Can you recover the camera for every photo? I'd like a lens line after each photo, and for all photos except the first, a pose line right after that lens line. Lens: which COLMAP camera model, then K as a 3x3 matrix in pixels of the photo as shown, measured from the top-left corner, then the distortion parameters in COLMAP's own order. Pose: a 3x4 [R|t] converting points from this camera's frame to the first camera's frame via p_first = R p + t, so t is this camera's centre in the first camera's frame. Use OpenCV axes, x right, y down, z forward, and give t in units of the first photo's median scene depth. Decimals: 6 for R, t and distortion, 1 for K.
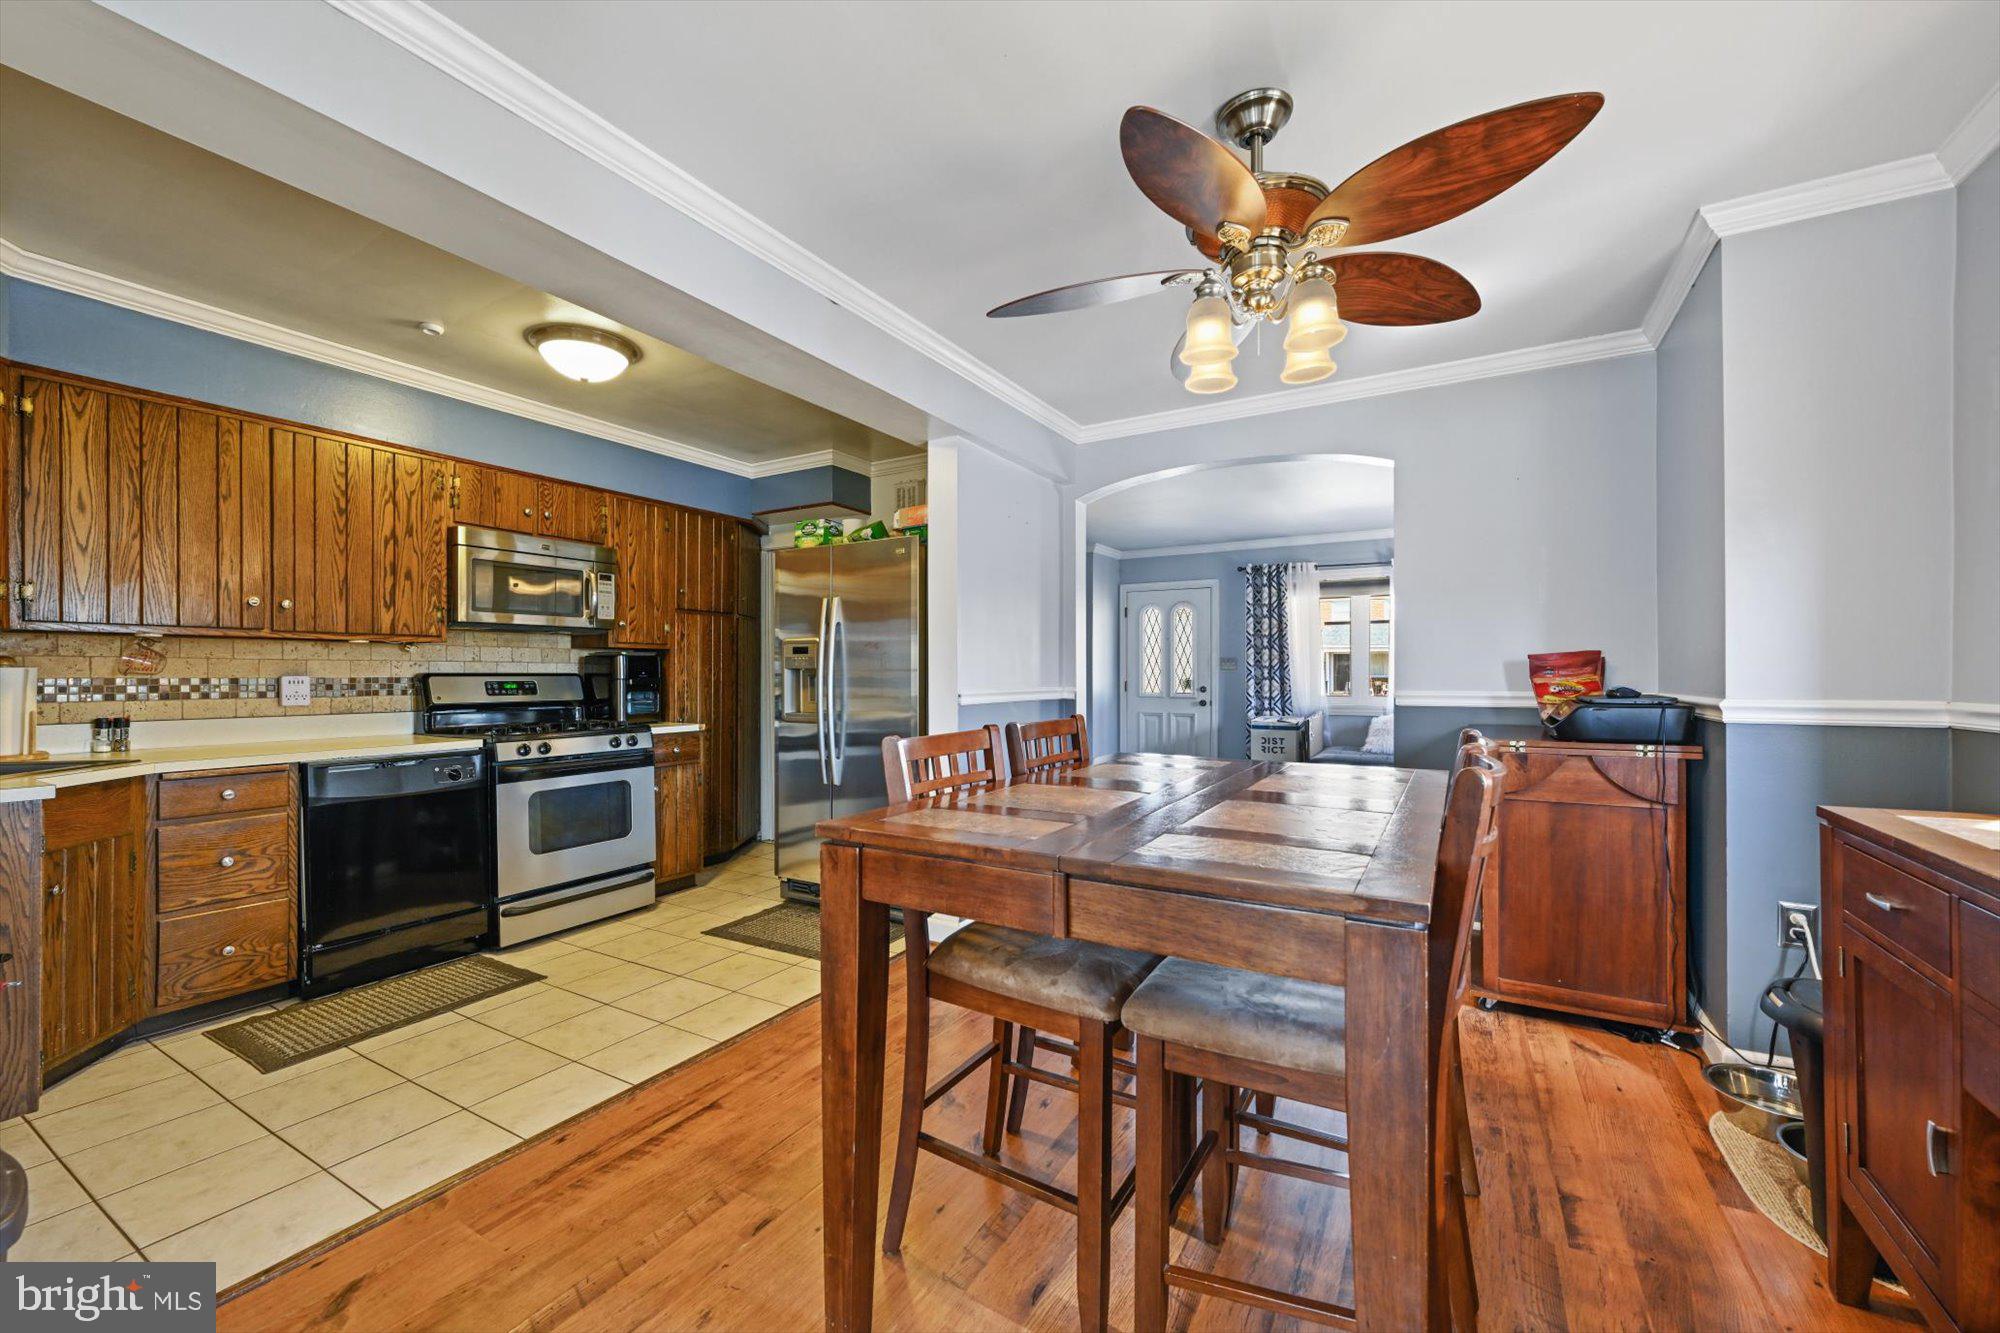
lens RADIAL K [[791.9, 0, 994.5], [0, 791.9, 669.1], [0, 0, 1]] dist [-0.001636, -0.000036]
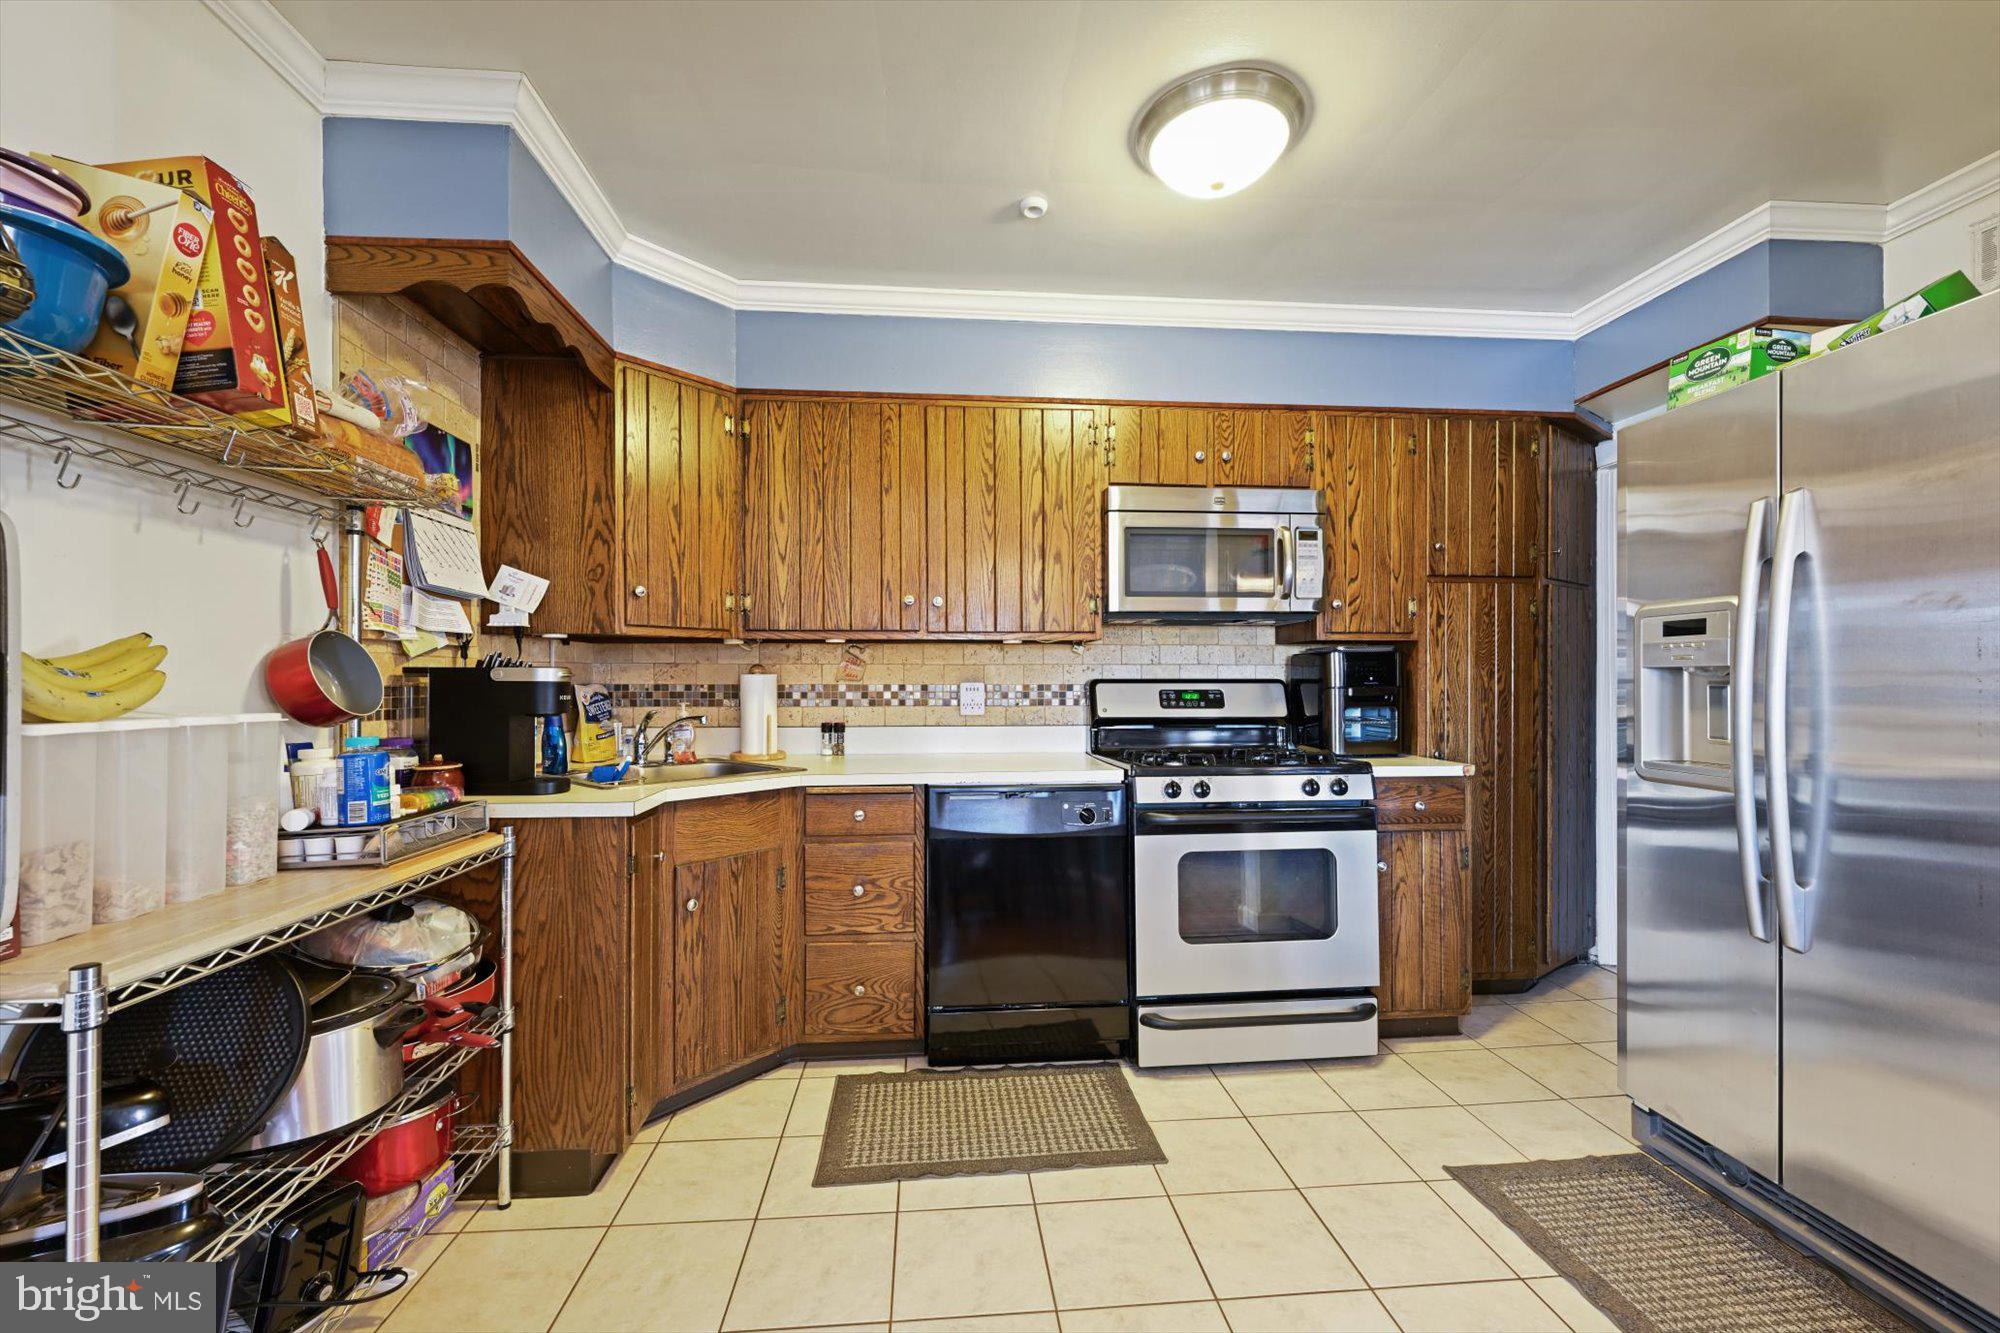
lens RADIAL K [[792.9, 0, 994.8], [0, 792.9, 681.8], [0, 0, 1]] dist [-0.001751, -0.000015]
pose [[0.577888, 0.000469, -0.816116, -0.115174], [0.005688, 0.999973, 0.004602, 0.003501], [0.816096, -0.007302, 0.577870, 0.463299]]
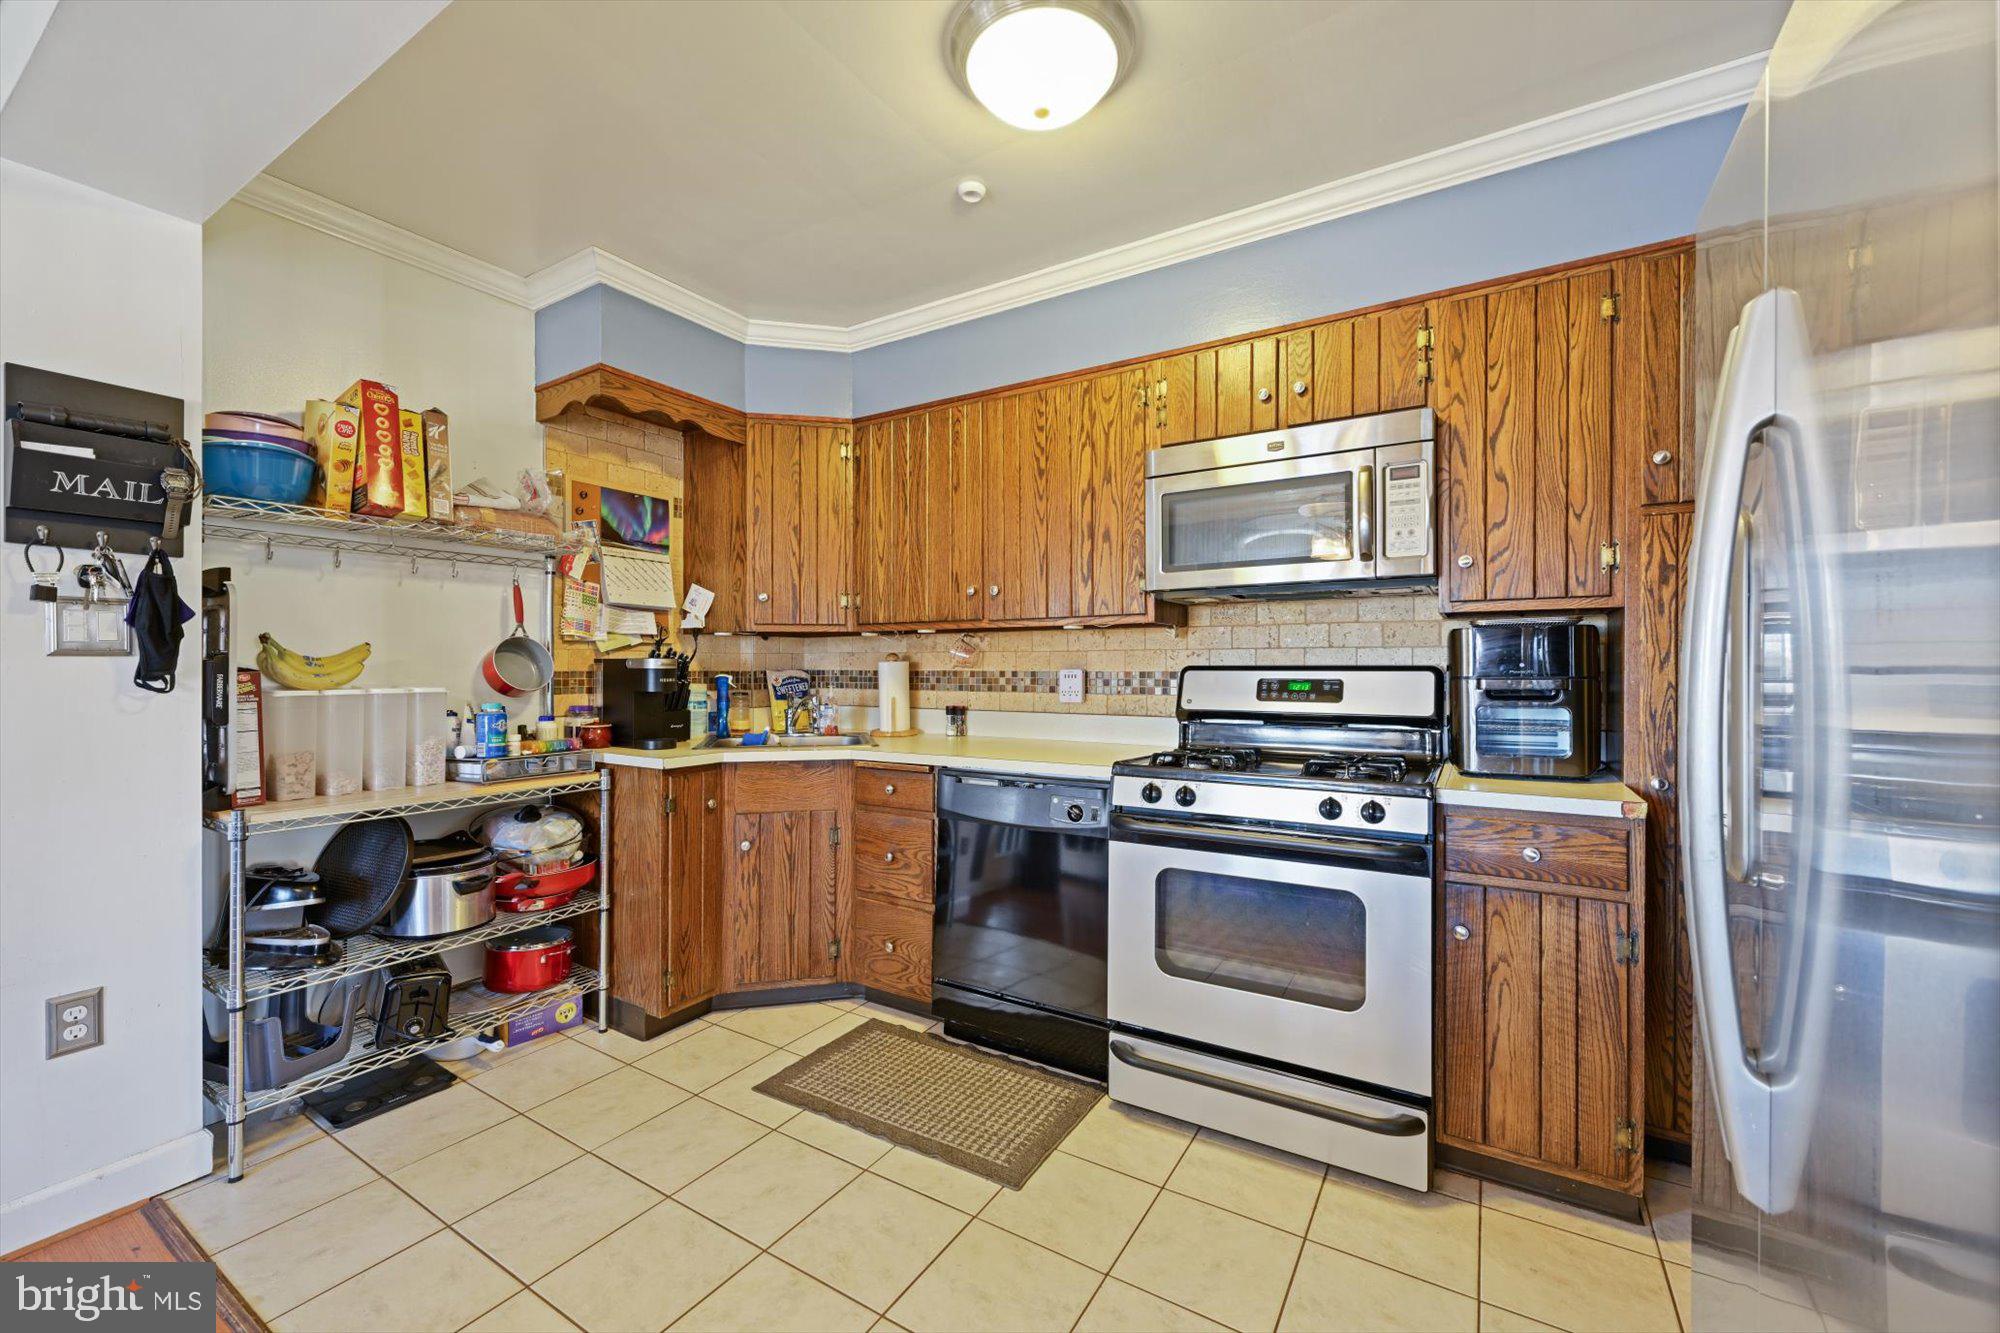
lens RADIAL K [[791.9, 0, 994.5], [0, 791.9, 669.1], [0, 0, 1]] dist [-0.001636, -0.000036]
pose [[-0.023694, 0.004180, -0.999711, 0.012256], [0.007064, 0.999967, 0.004014, 0.004011], [0.999694, -0.006967, -0.023723, 0.878786]]
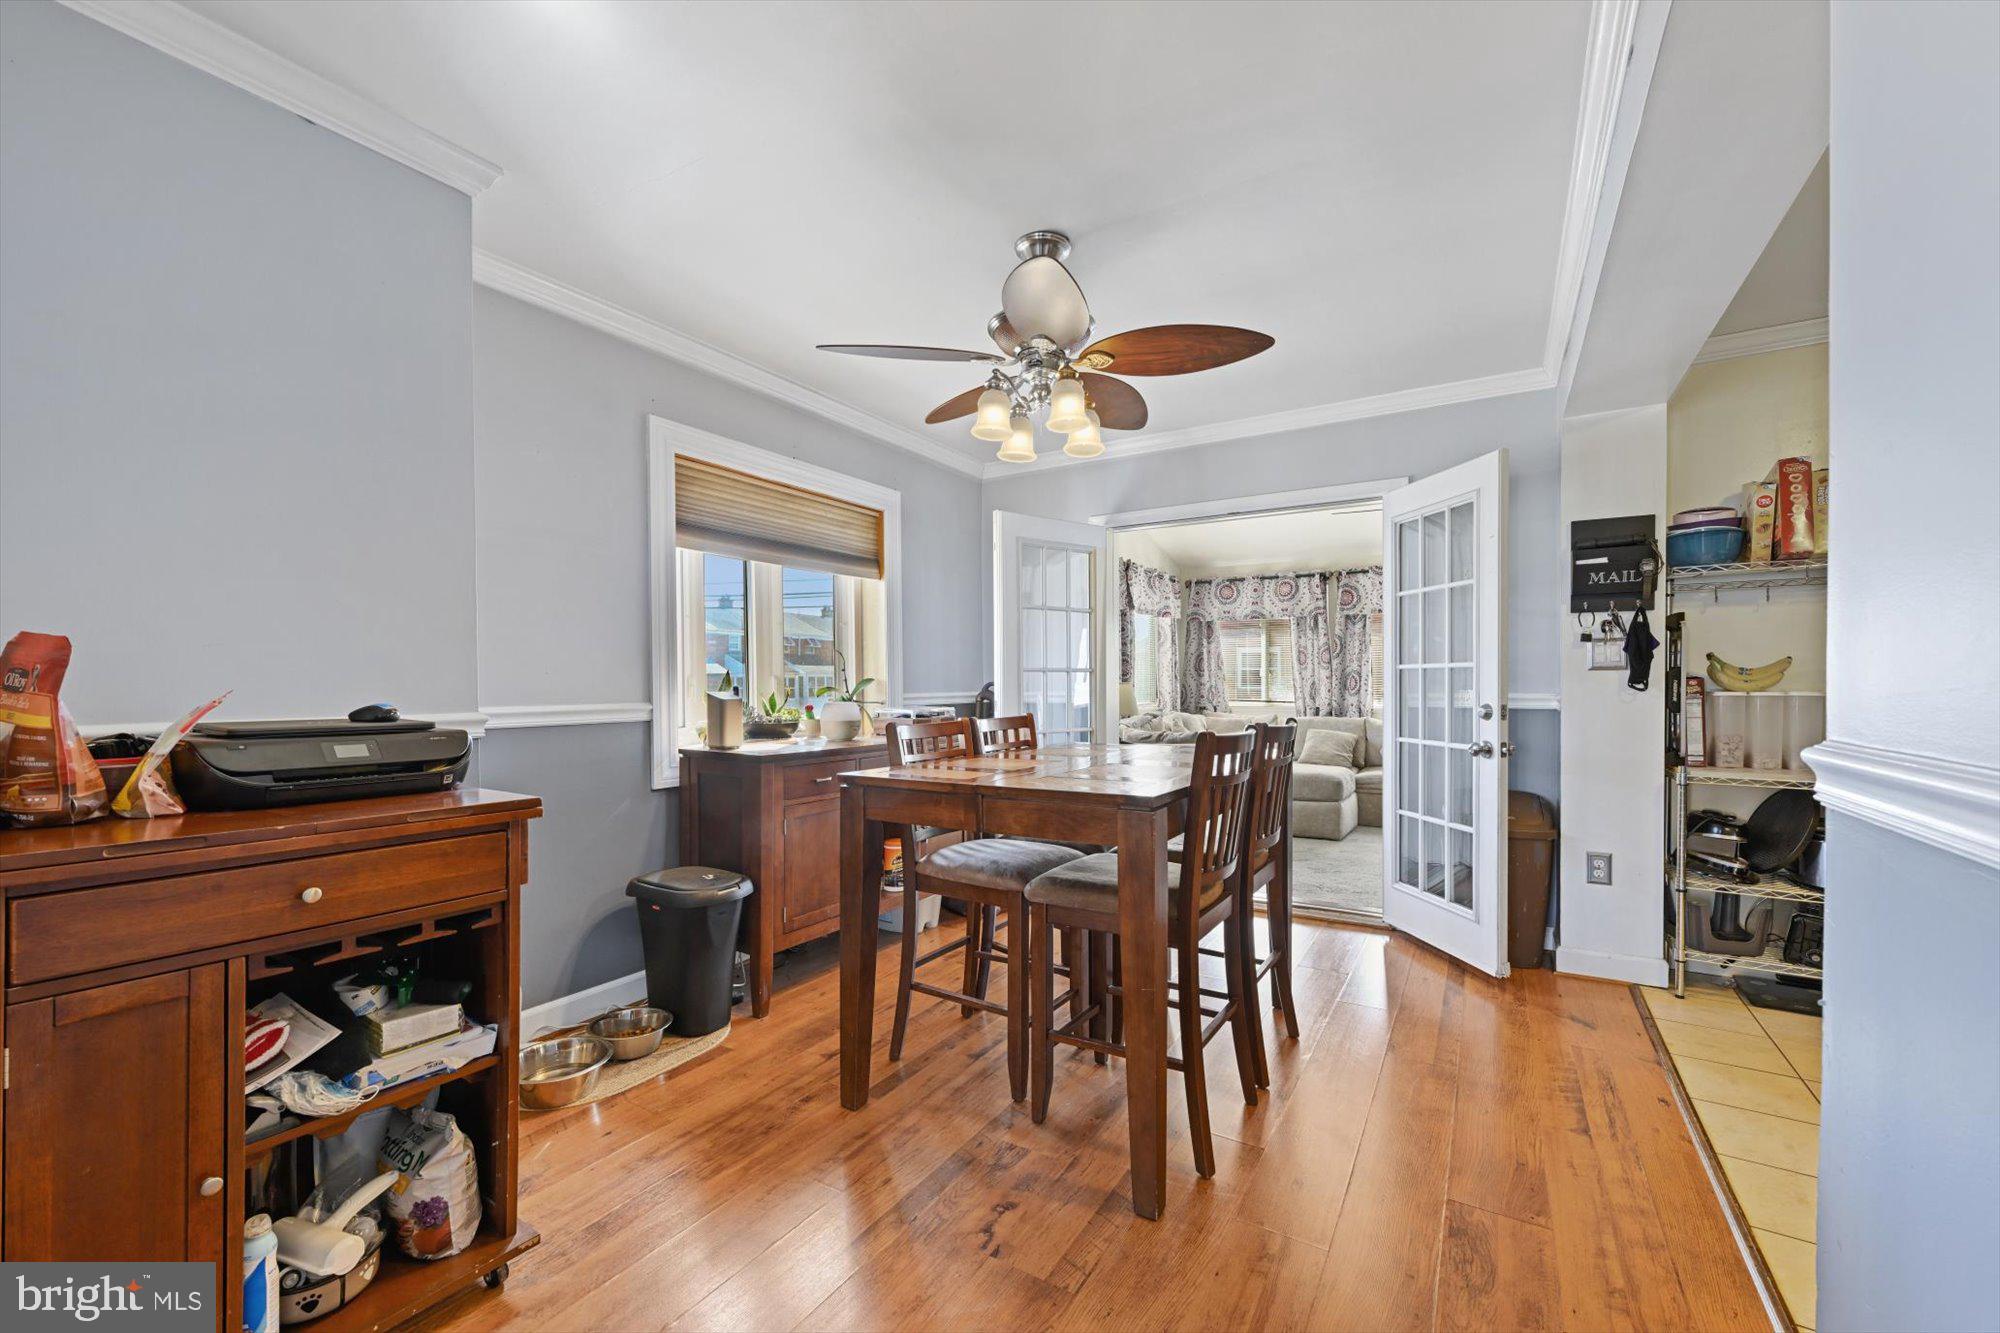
lens RADIAL K [[800.8, 0, 996.9], [0, 800.8, 689.8], [0, 0, 1]] dist [0.001922, 0.000245]
pose [[-0.999675, 0.005730, 0.024839, 0.197917], [0.005854, 0.999971, 0.004915, 0.007584], [-0.024810, 0.005059, -0.999679, 1.221092]]
